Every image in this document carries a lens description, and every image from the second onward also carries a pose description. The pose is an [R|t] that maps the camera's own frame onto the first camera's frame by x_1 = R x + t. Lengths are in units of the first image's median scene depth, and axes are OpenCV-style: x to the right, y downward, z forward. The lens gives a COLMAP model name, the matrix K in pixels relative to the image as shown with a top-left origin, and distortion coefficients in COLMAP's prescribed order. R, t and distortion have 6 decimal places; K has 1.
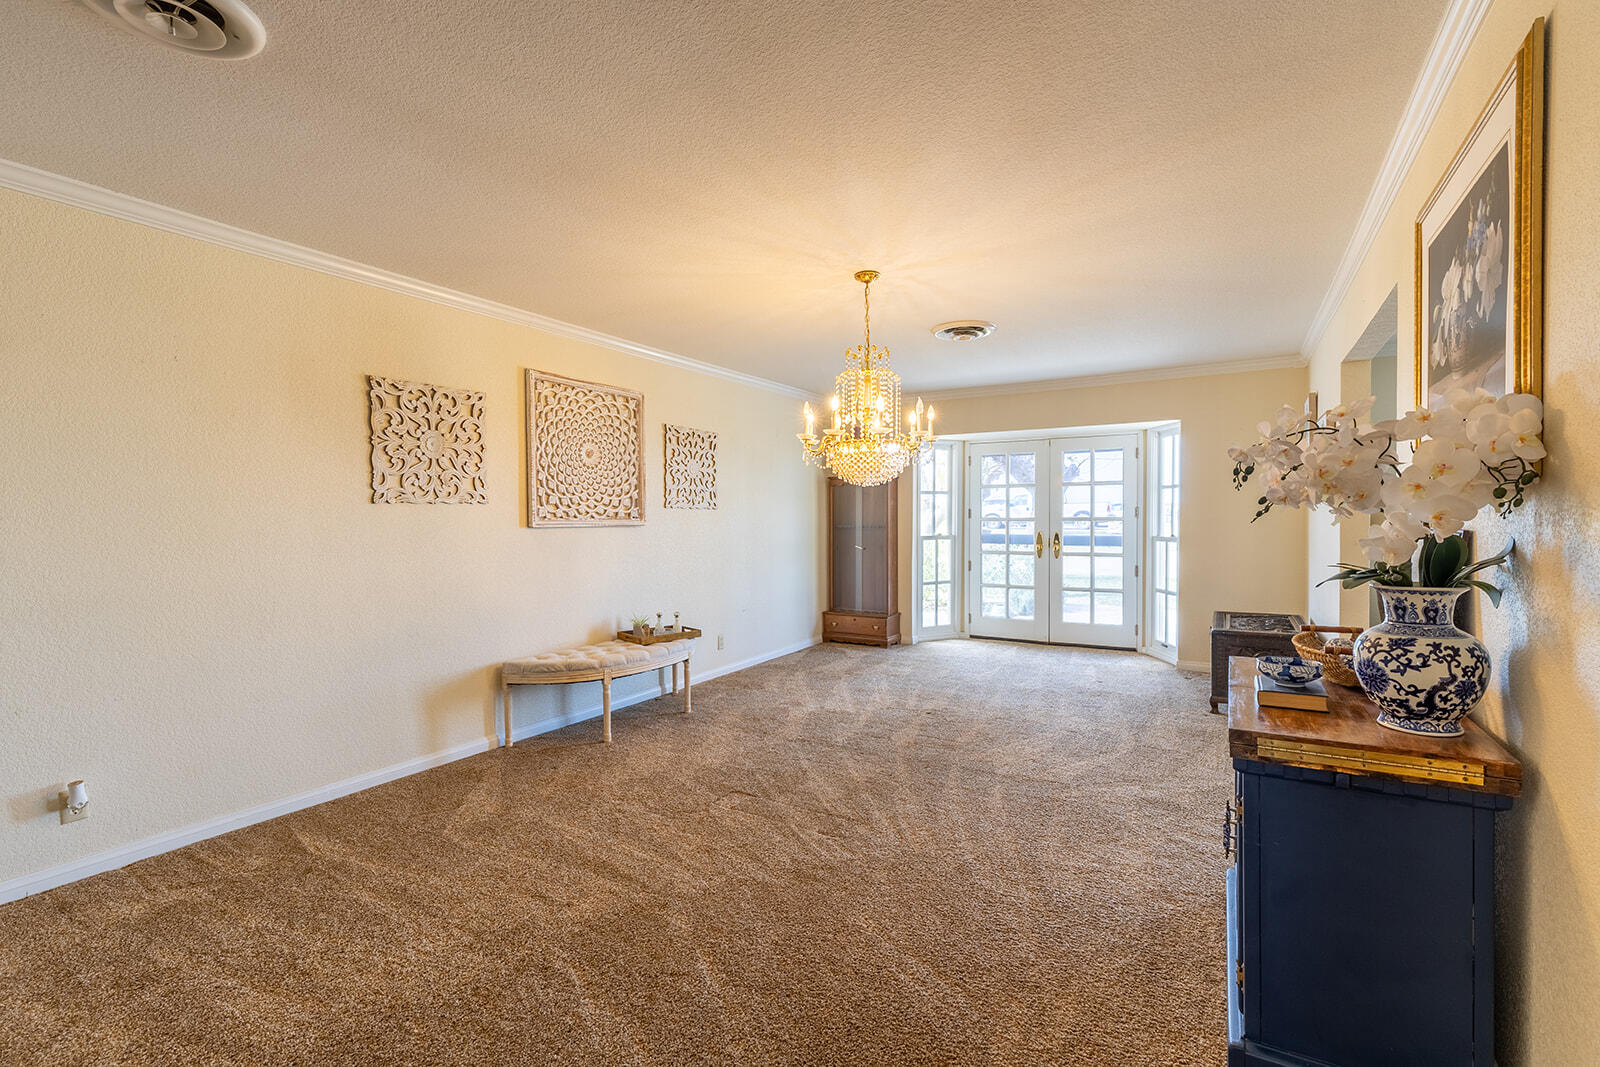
lens RADIAL K [[714.5, 0, 812.1], [0, 714.5, 529.3], [0, 0, 1]] dist [0.001906, 0.000388]
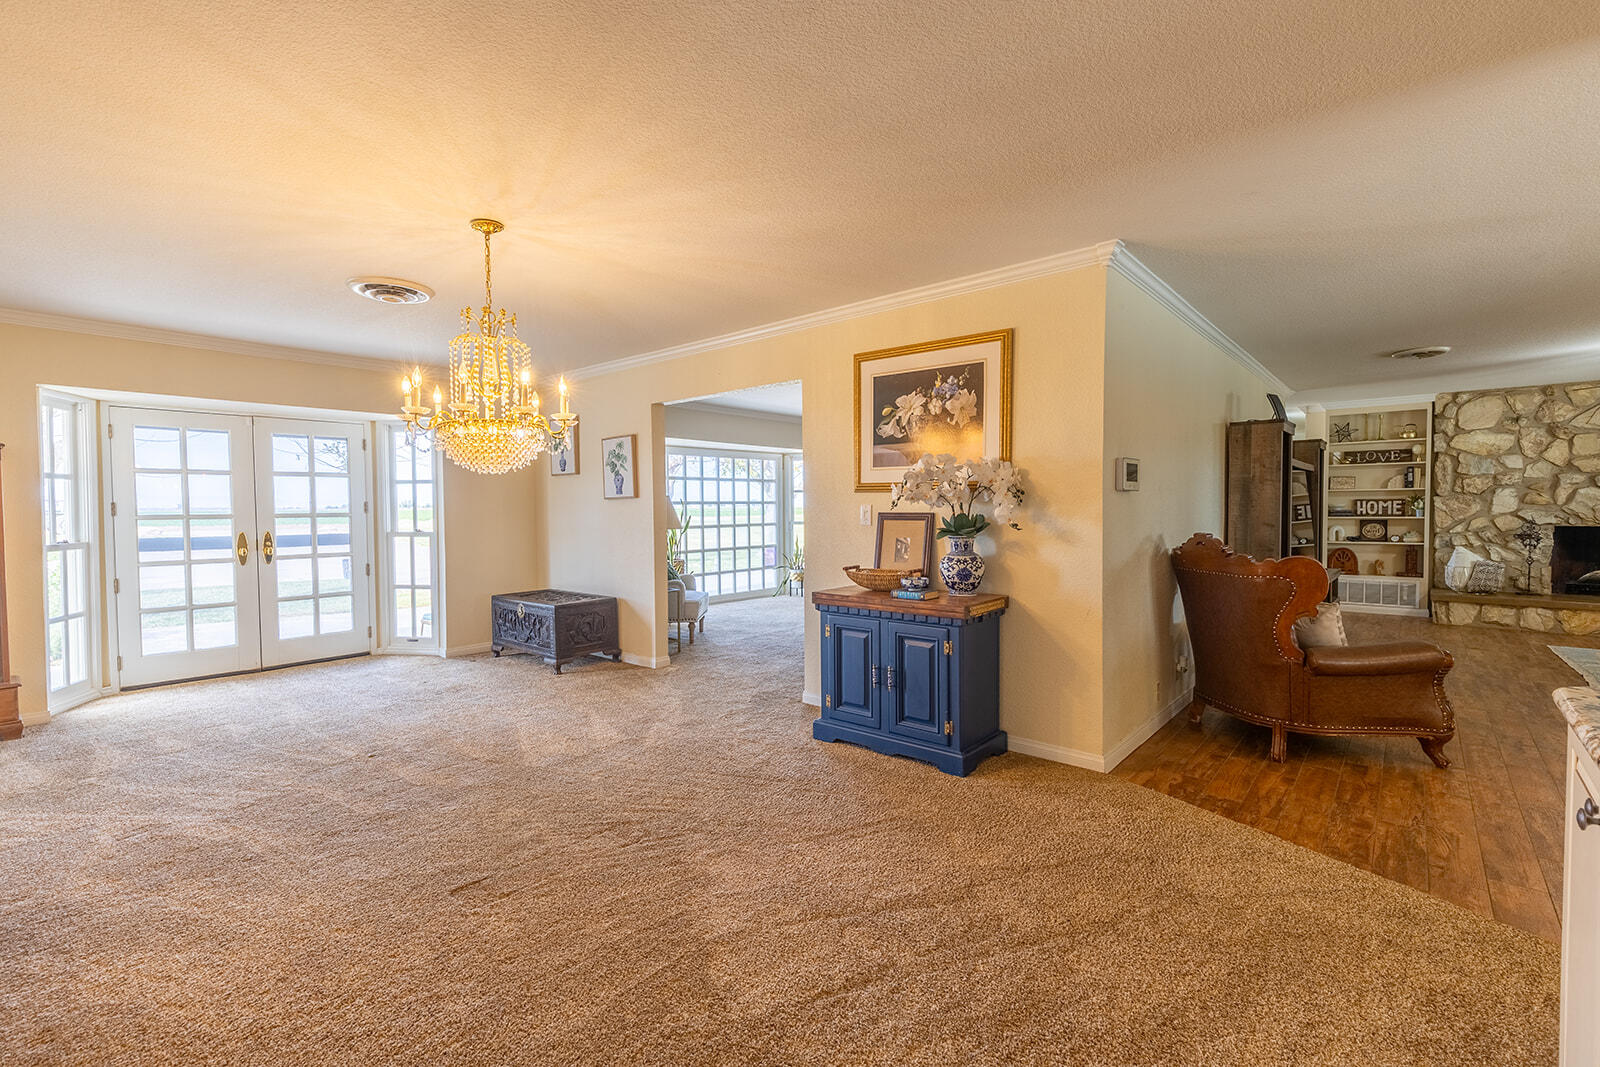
lens RADIAL K [[714.5, 0, 811.5], [0, 714.5, 526.4], [0, 0, 1]] dist [0.001906, 0.000388]
pose [[0.171045, -0.023946, 0.984972, -0.362165], [0.025558, 0.999476, 0.019860, -0.002479], [-0.984932, 0.021776, 0.171567, 0.249758]]
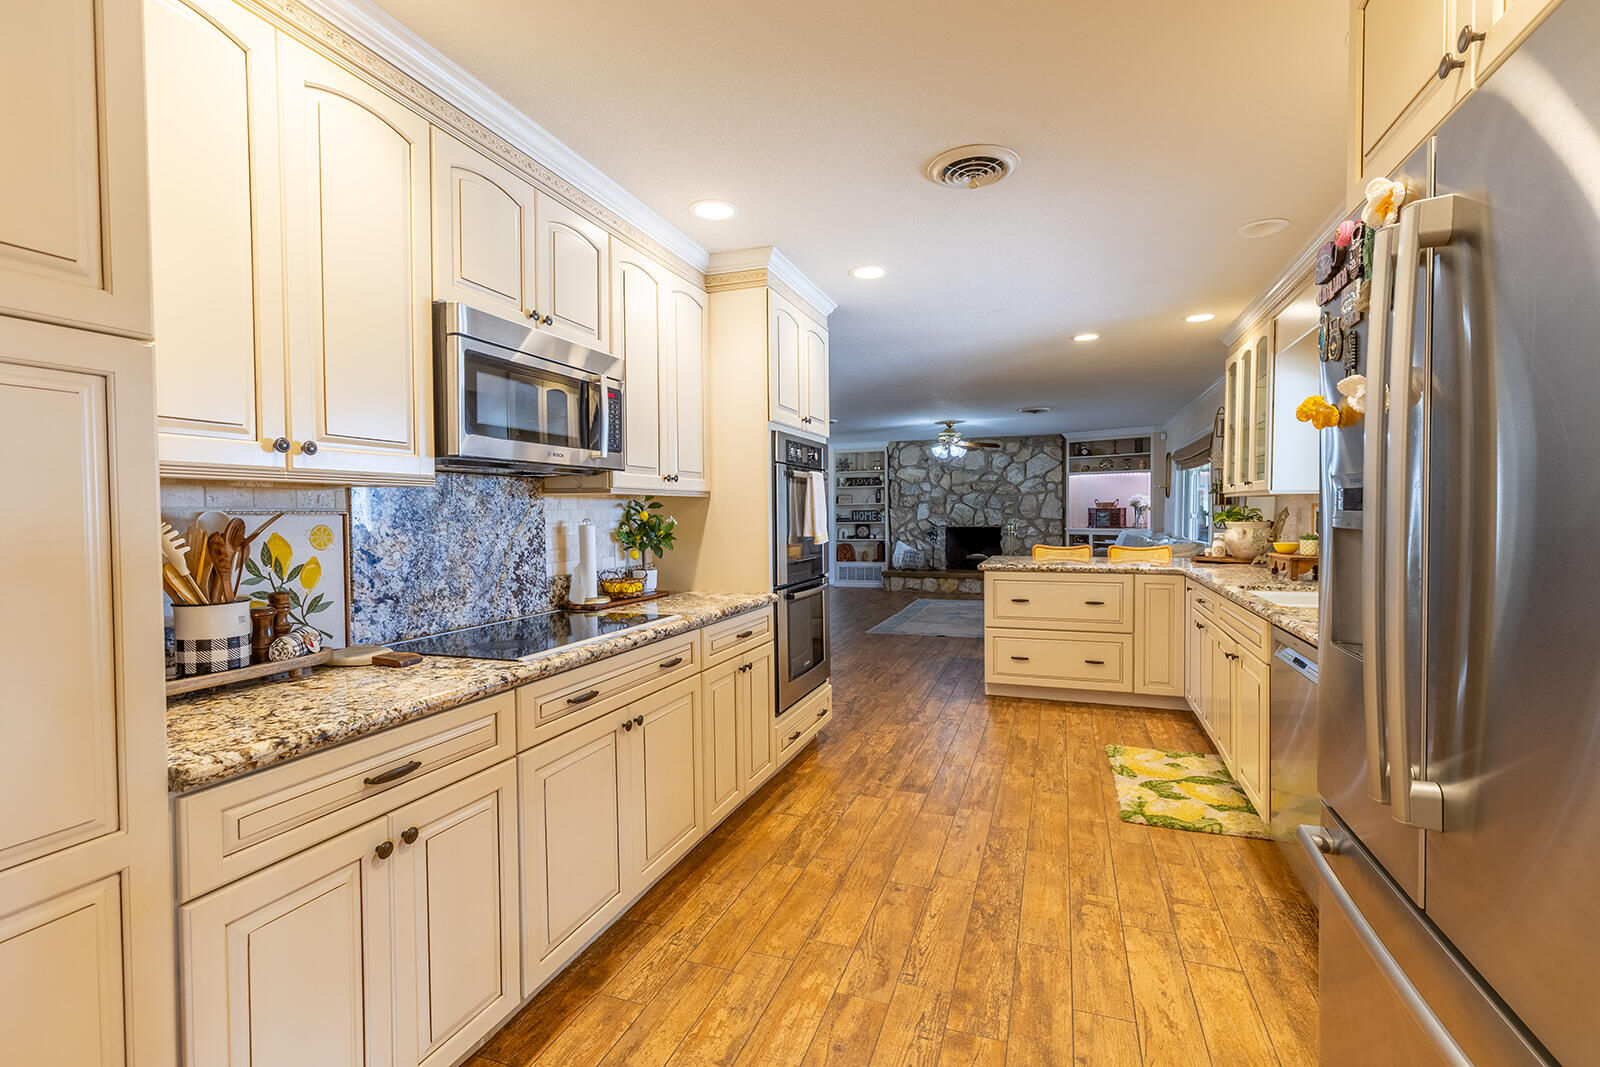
lens RADIAL K [[714.5, 0, 805.2], [0, 714.5, 530.5], [0, 0, 1]] dist [0.001906, 0.000388]
pose [[-0.191780, -0.016733, 0.981295, -0.518424], [0.029761, 0.999296, 0.022856, 0.000697], [-0.980987, 0.033588, -0.191147, 0.147666]]
